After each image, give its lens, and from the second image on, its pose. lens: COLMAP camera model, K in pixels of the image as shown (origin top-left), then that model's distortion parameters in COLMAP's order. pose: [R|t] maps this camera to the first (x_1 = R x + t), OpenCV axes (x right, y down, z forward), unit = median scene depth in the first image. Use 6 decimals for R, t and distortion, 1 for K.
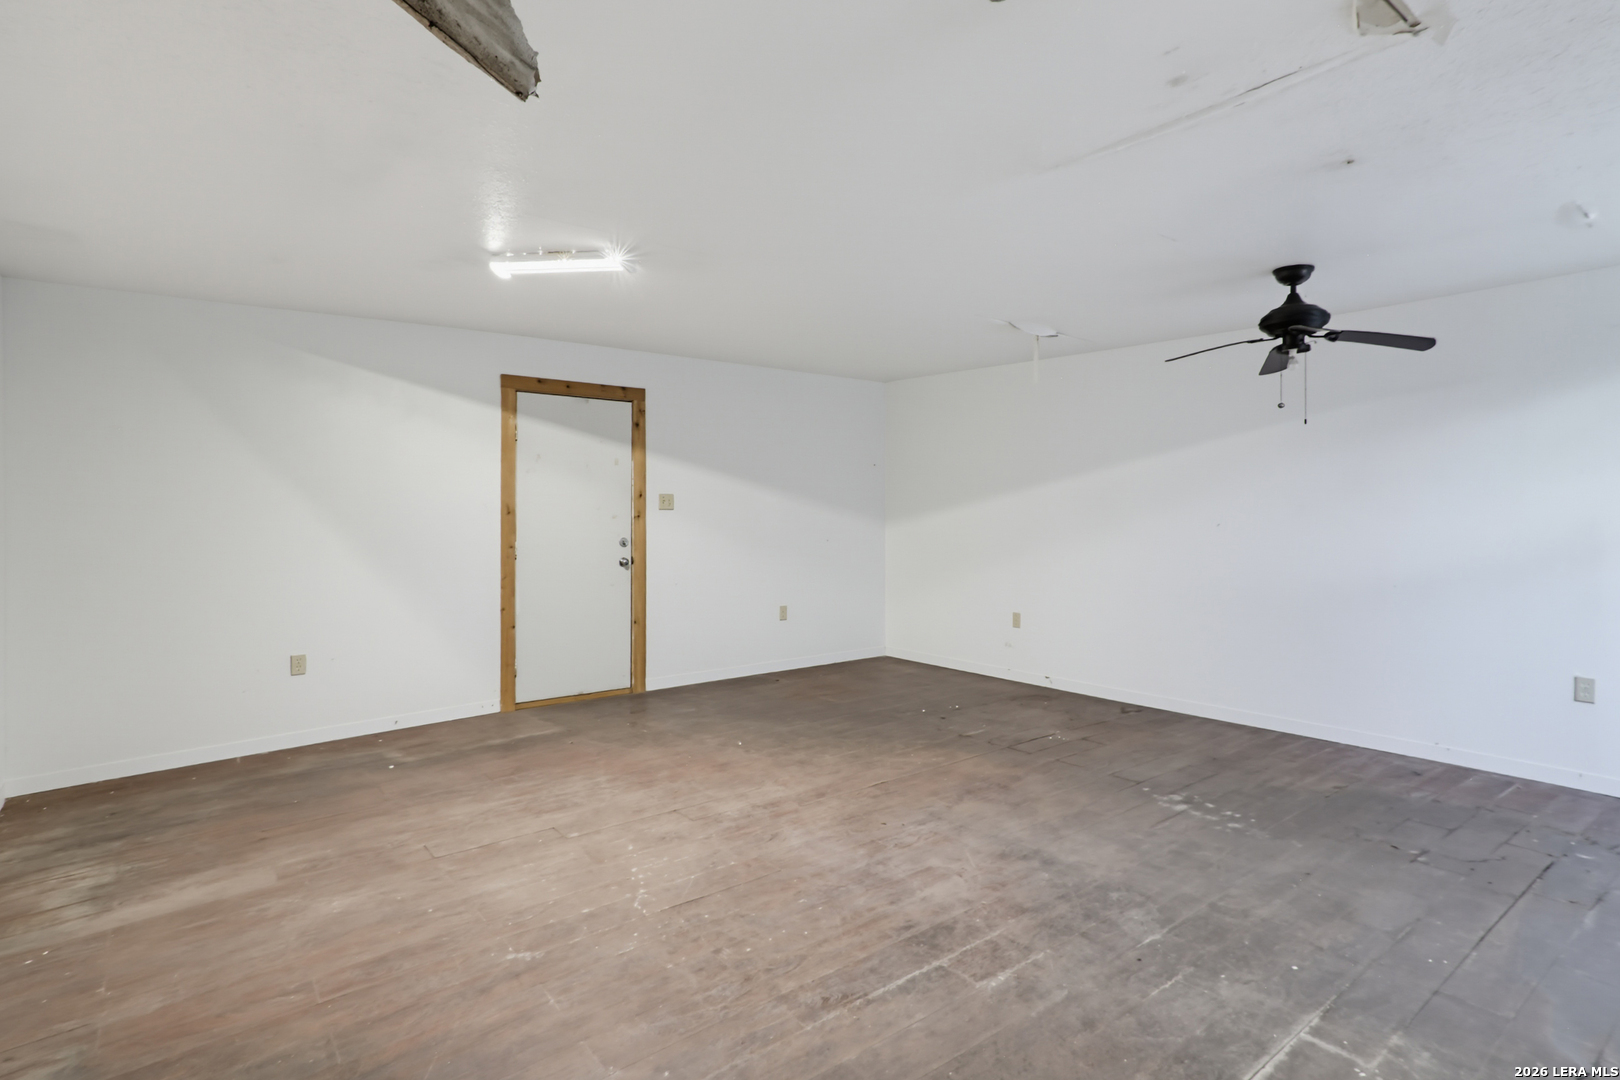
lens RADIAL K [[783.5, 0, 818.0], [0, 783.5, 526.7], [0, 0, 1]] dist [0.030890, -0.017833]
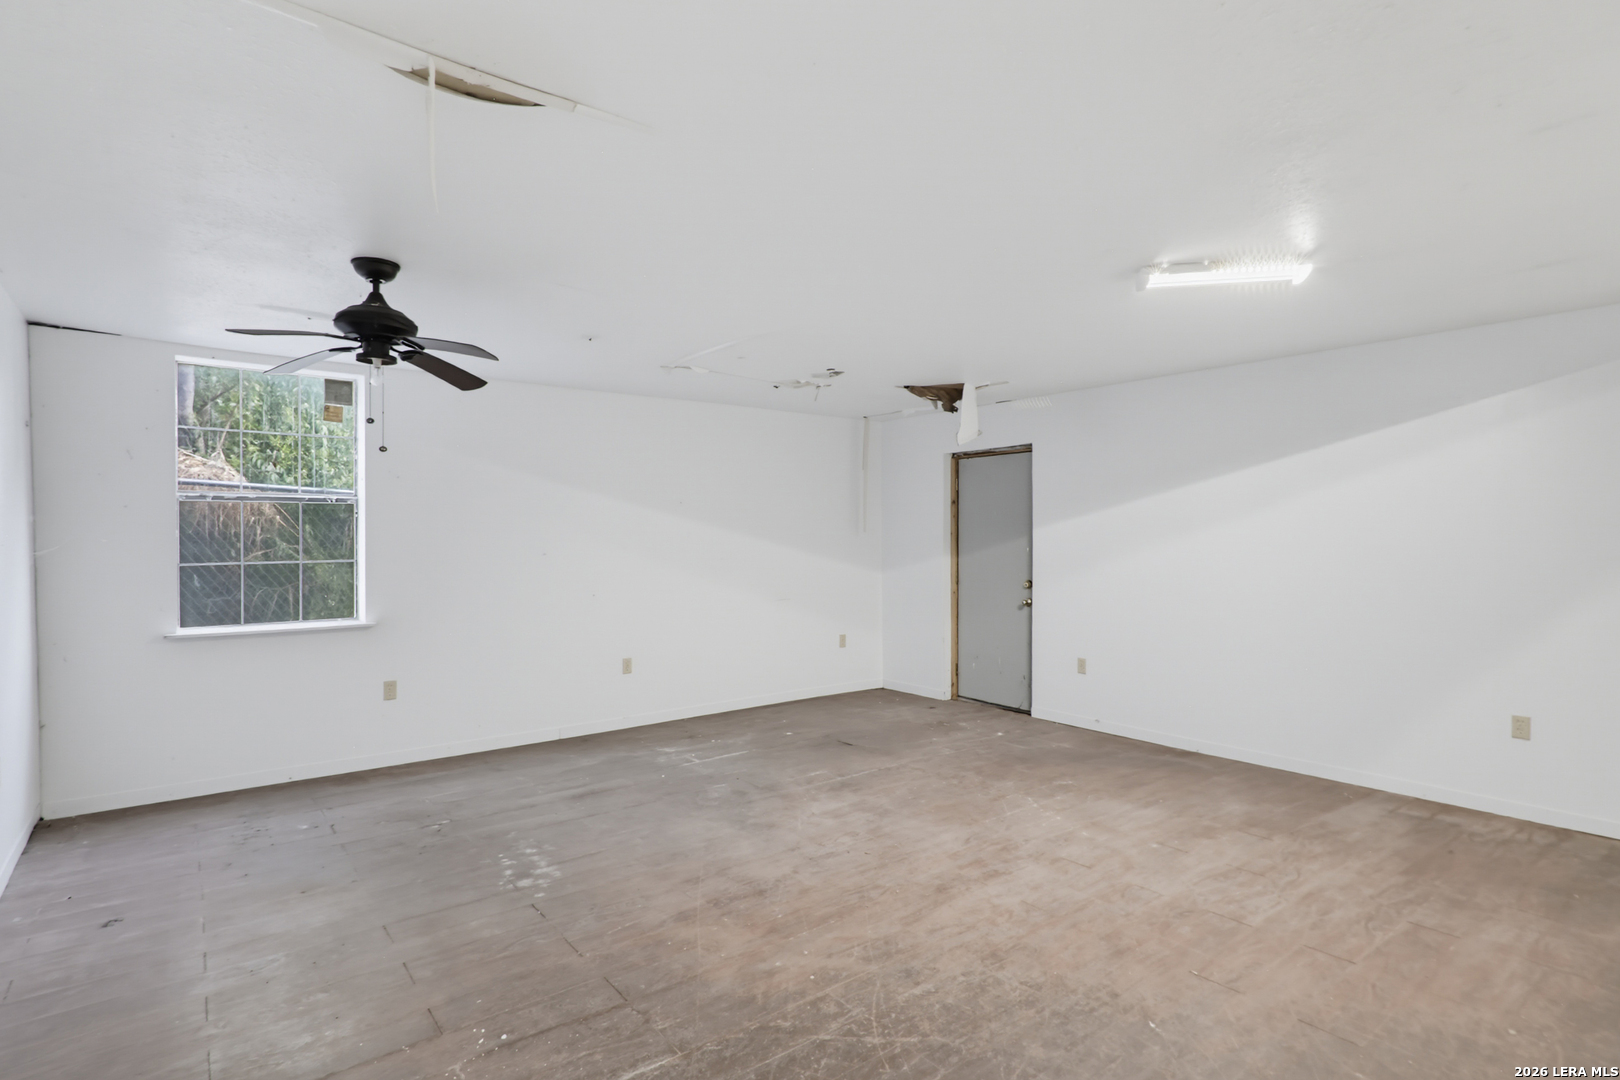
lens RADIAL K [[783.5, 0, 818.0], [0, 783.5, 526.7], [0, 0, 1]] dist [0.030890, -0.017833]
pose [[-0.999990, 0.002788, -0.003472, 0.152193], [0.002768, 0.999978, 0.005992, -0.052681], [0.003489, 0.005982, -0.999976, 2.047273]]
